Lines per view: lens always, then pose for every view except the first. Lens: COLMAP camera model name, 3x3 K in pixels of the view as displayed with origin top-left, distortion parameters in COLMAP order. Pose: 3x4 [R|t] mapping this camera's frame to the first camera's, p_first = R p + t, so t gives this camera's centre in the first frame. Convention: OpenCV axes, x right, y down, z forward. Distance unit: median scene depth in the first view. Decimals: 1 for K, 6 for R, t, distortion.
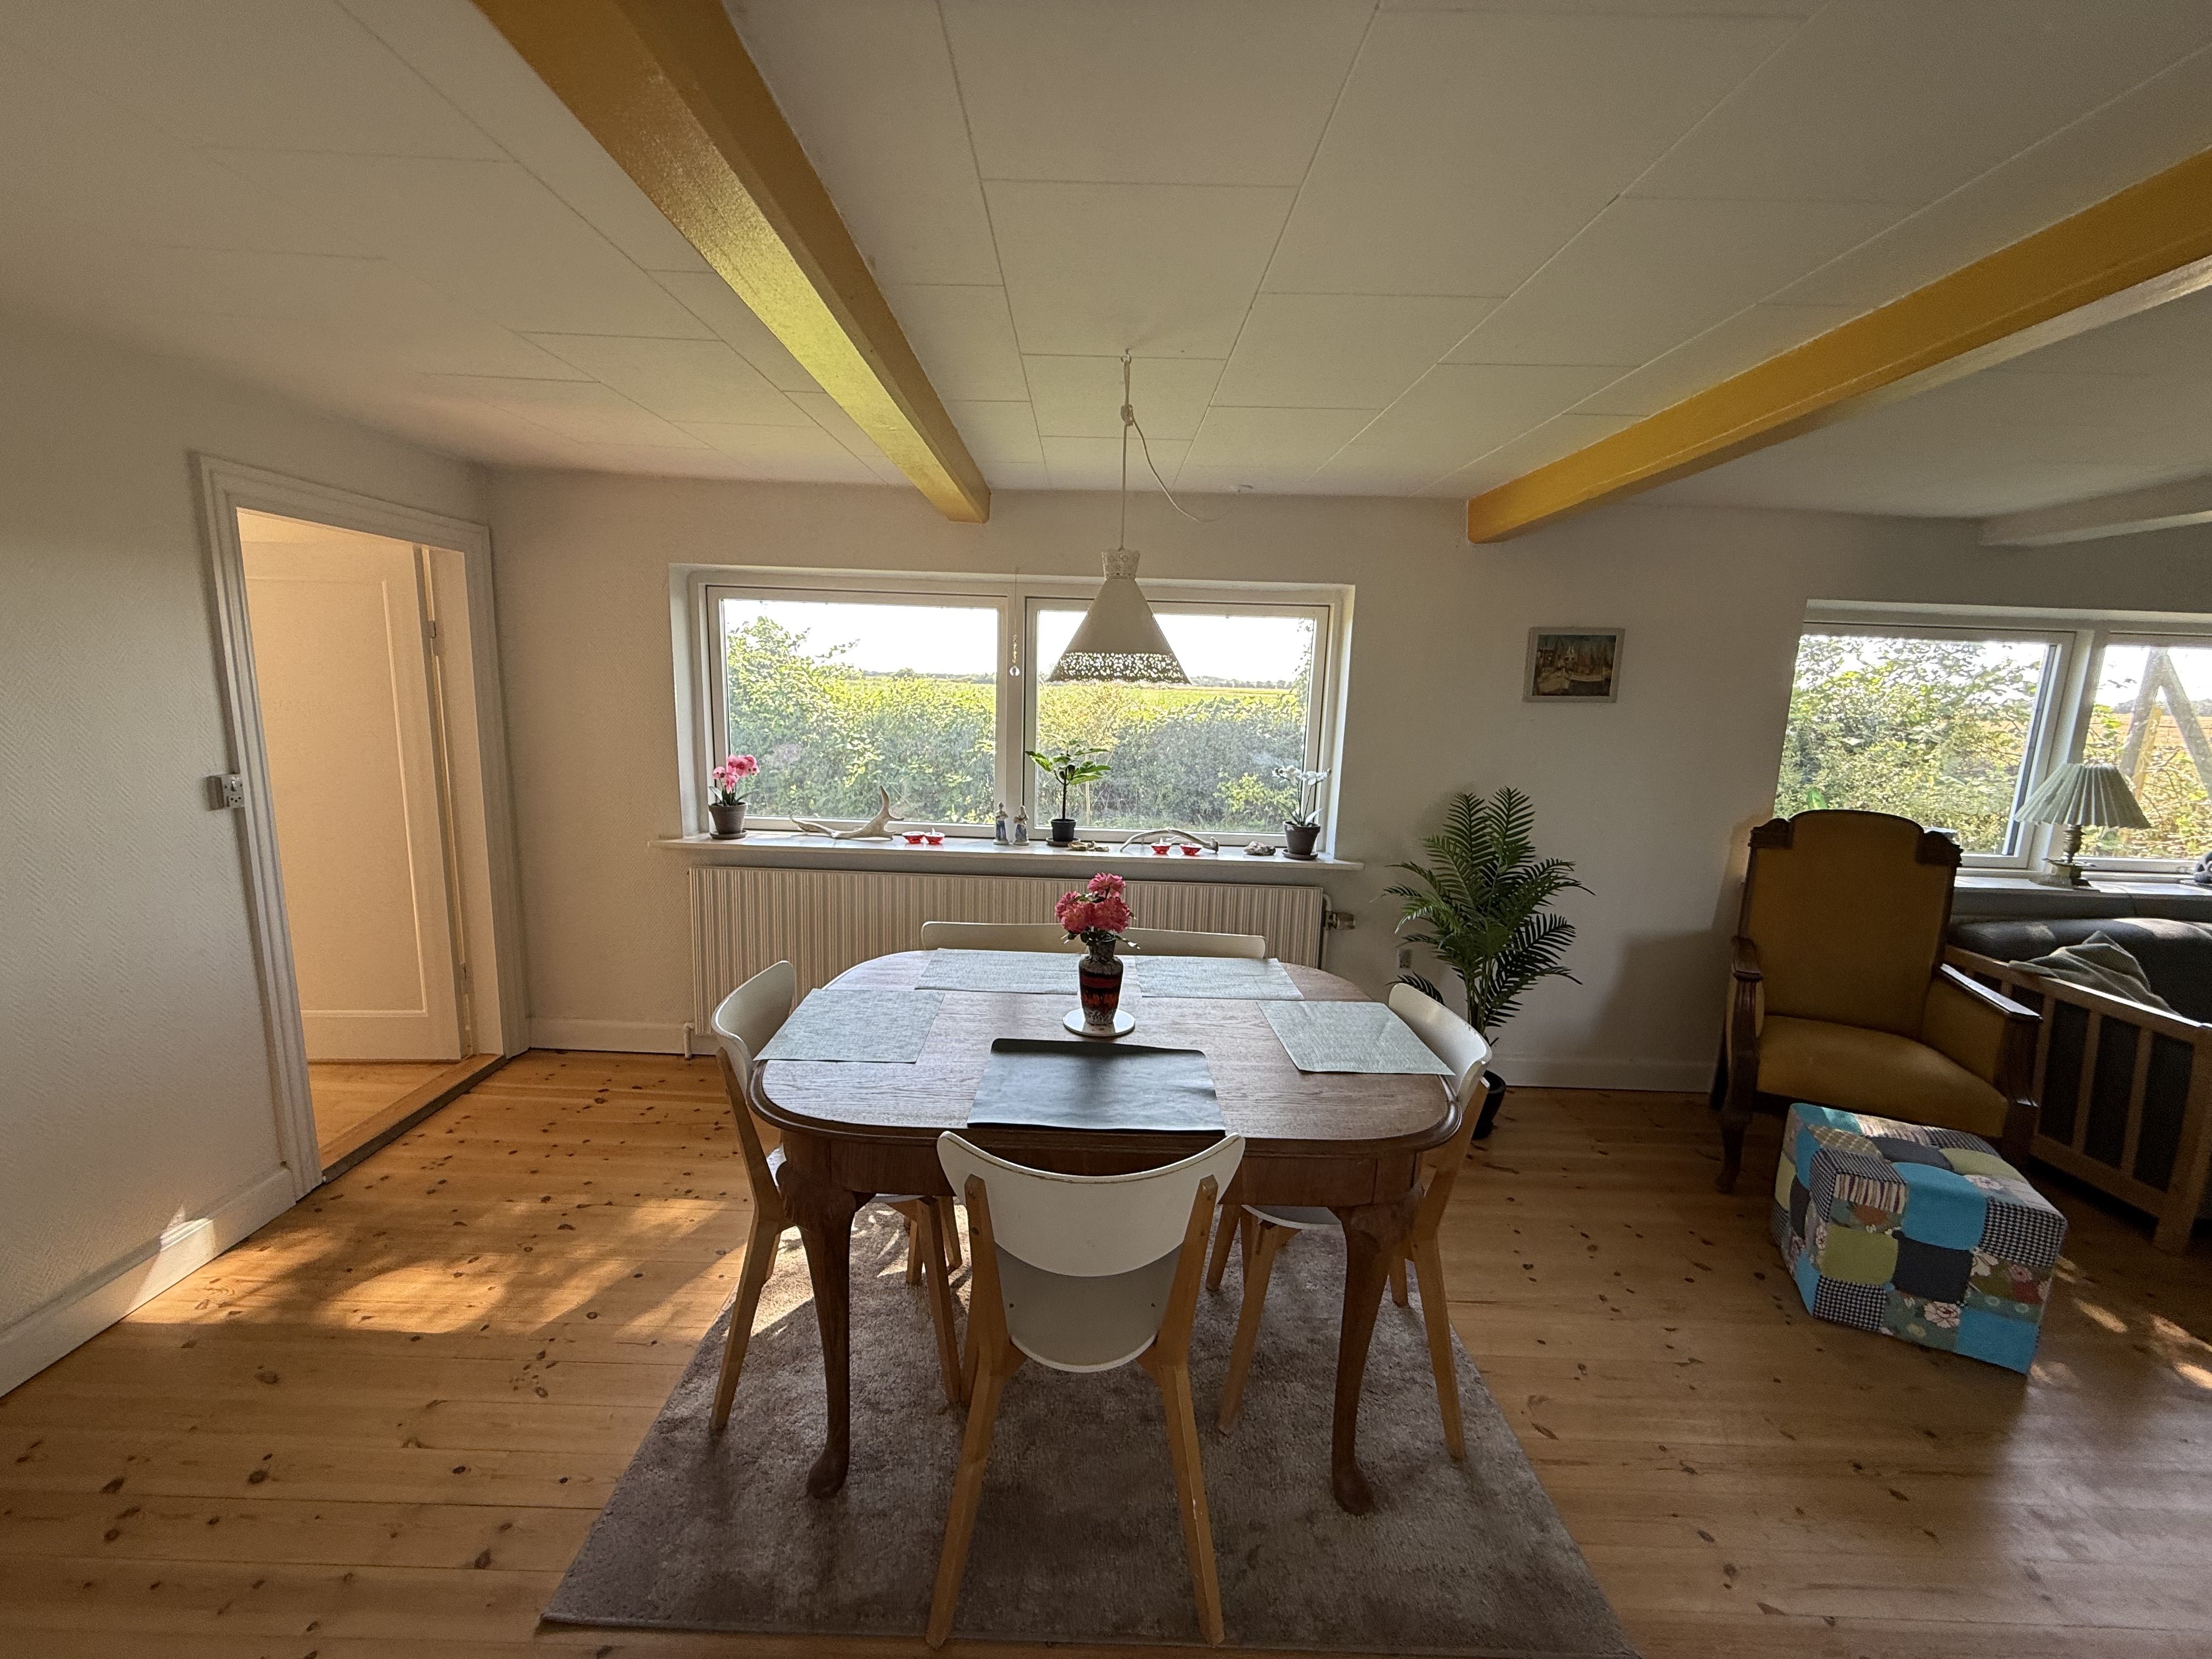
lens RADIAL K [[885.1, 0, 1098.2], [0, 885.1, 830.0], [0, 0, 1]] dist [0.000178, 0.000457]
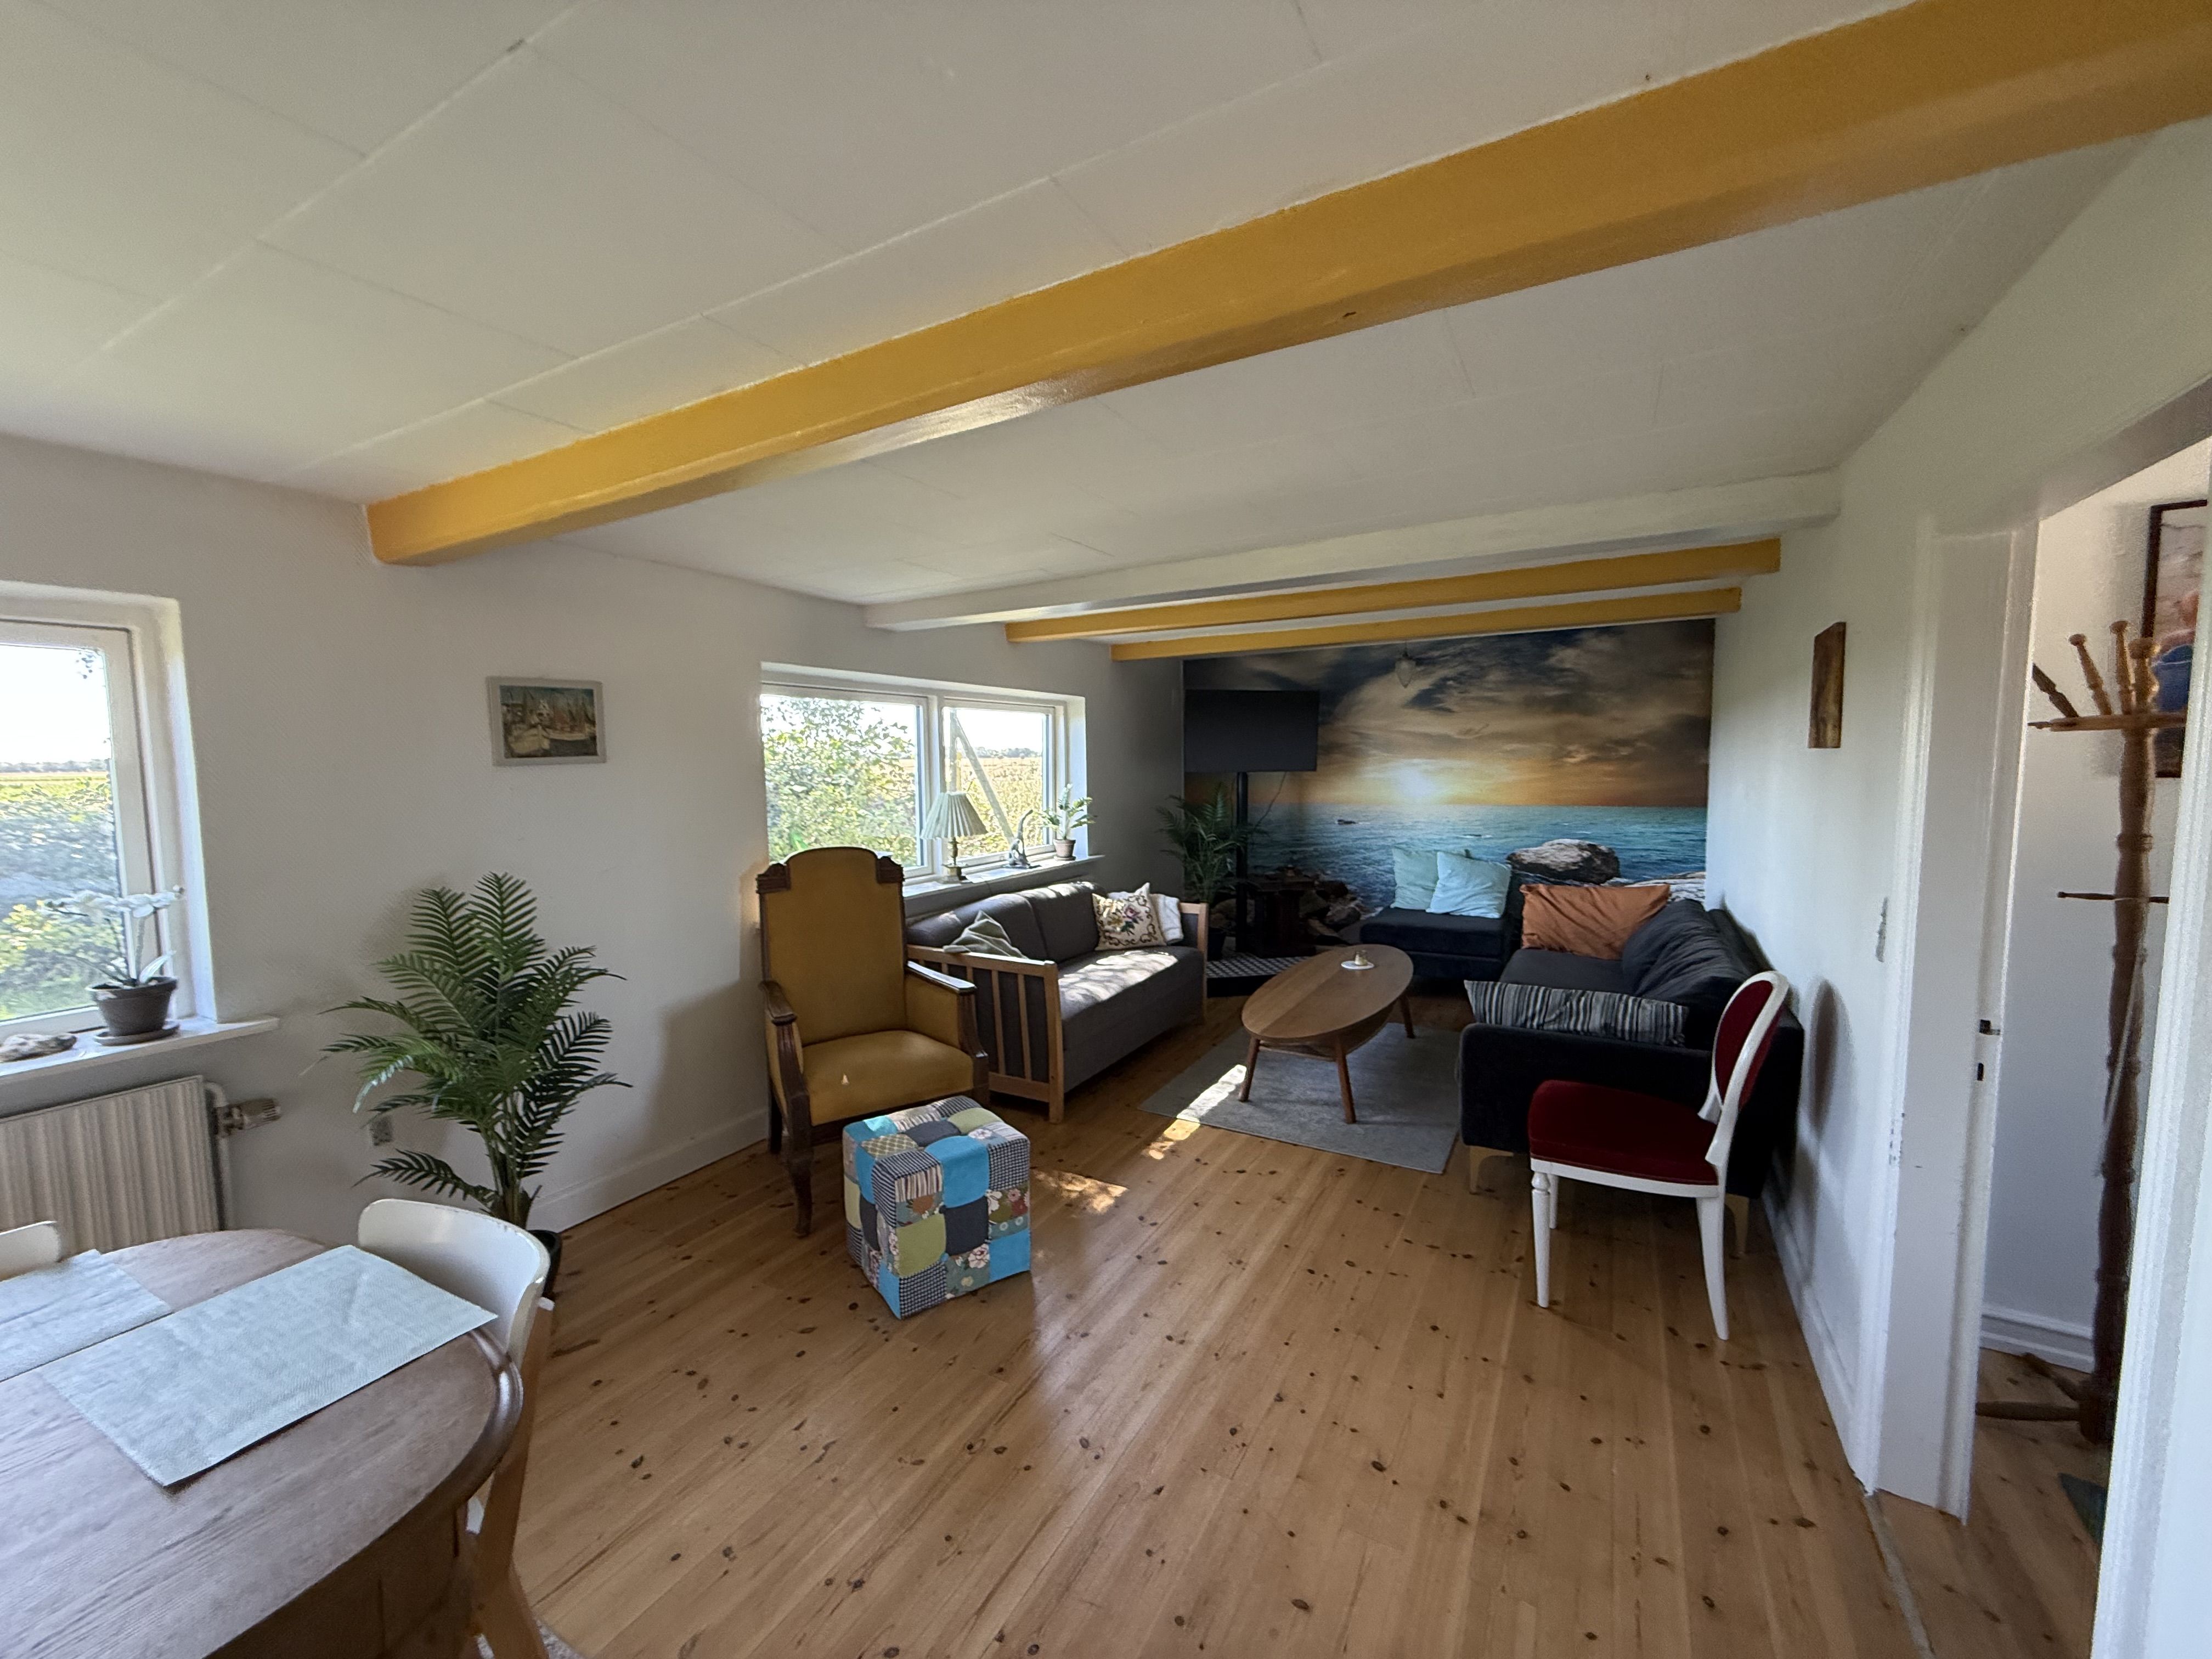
lens RADIAL K [[885.1, 0, 1105.1], [0, 885.1, 831.3], [0, 0, 1]] dist [0.000178, 0.000457]
pose [[0.494788, -0.109151, 0.862132, 0.053993], [0.169985, 0.985072, 0.027160, -0.013788], [-0.852226, 0.133111, 0.505956, 0.127944]]
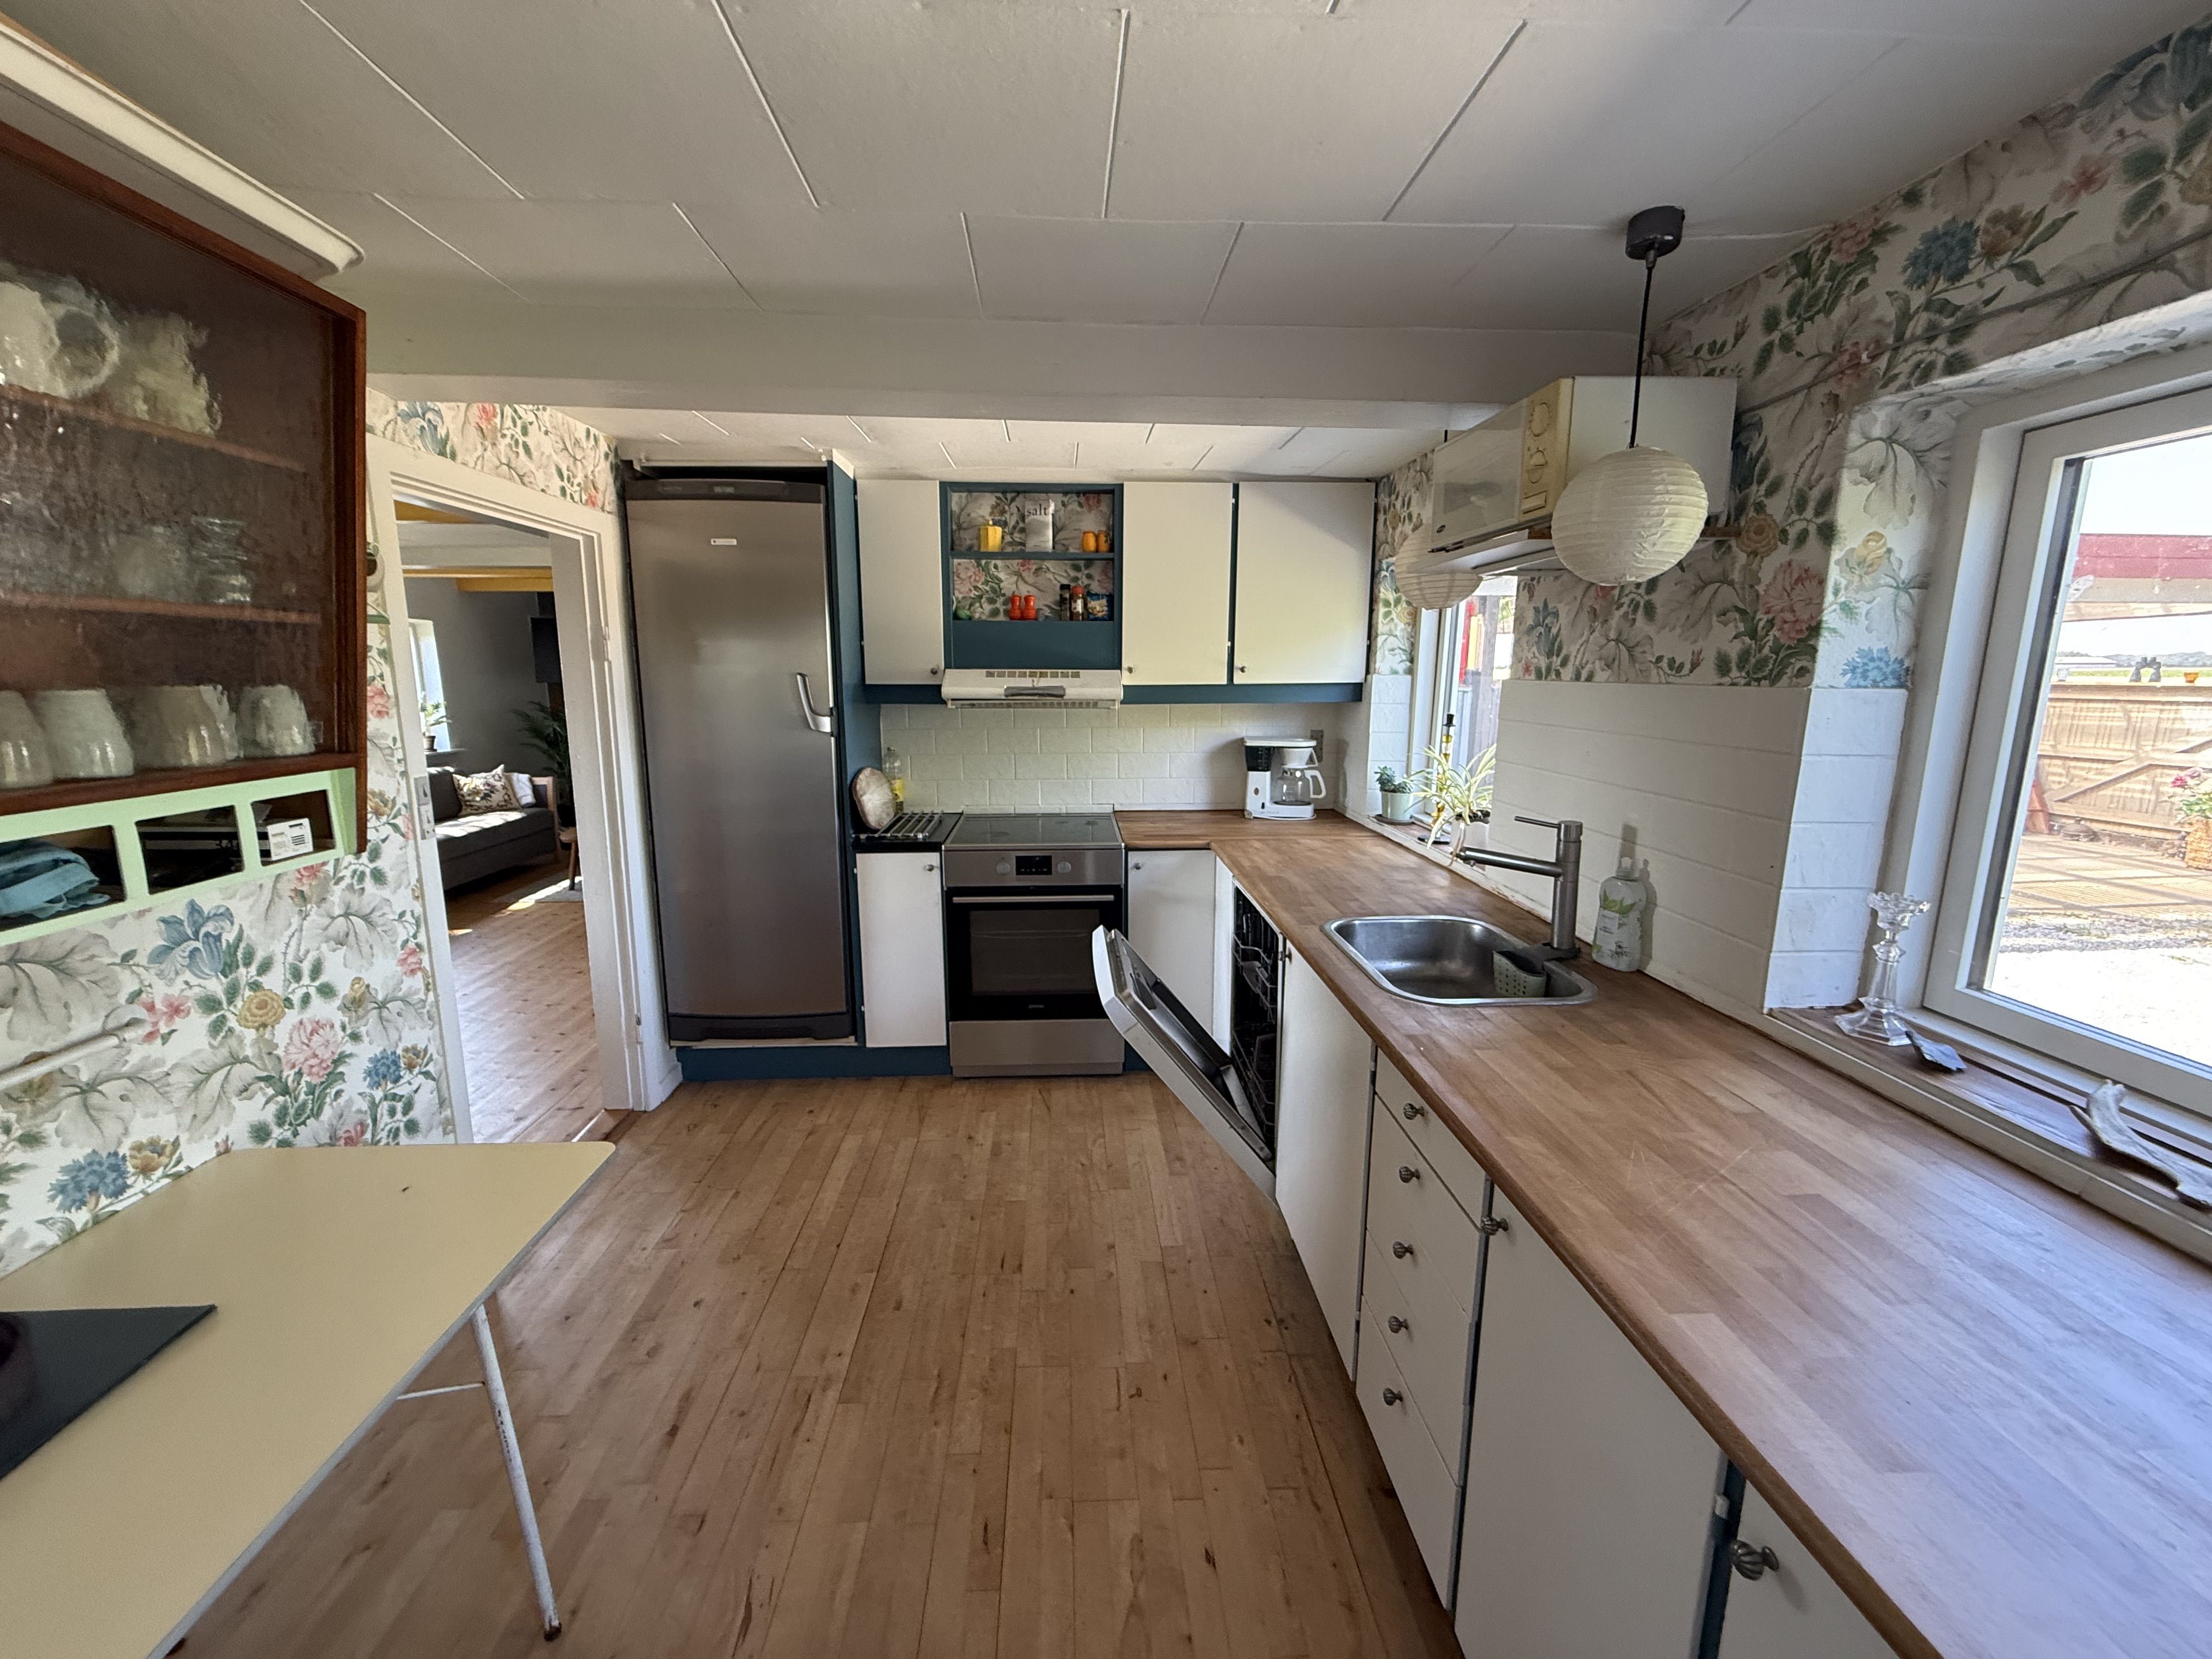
lens RADIAL K [[885.1, 0, 1101.2], [0, 885.1, 834.3], [0, 0, 1]] dist [0.000178, 0.000457]
pose [[-0.053551, -0.208964, 0.976456, -0.742451], [0.154925, 0.964280, 0.214854, 0.059377], [-0.986474, 0.162783, -0.019264, -0.472846]]
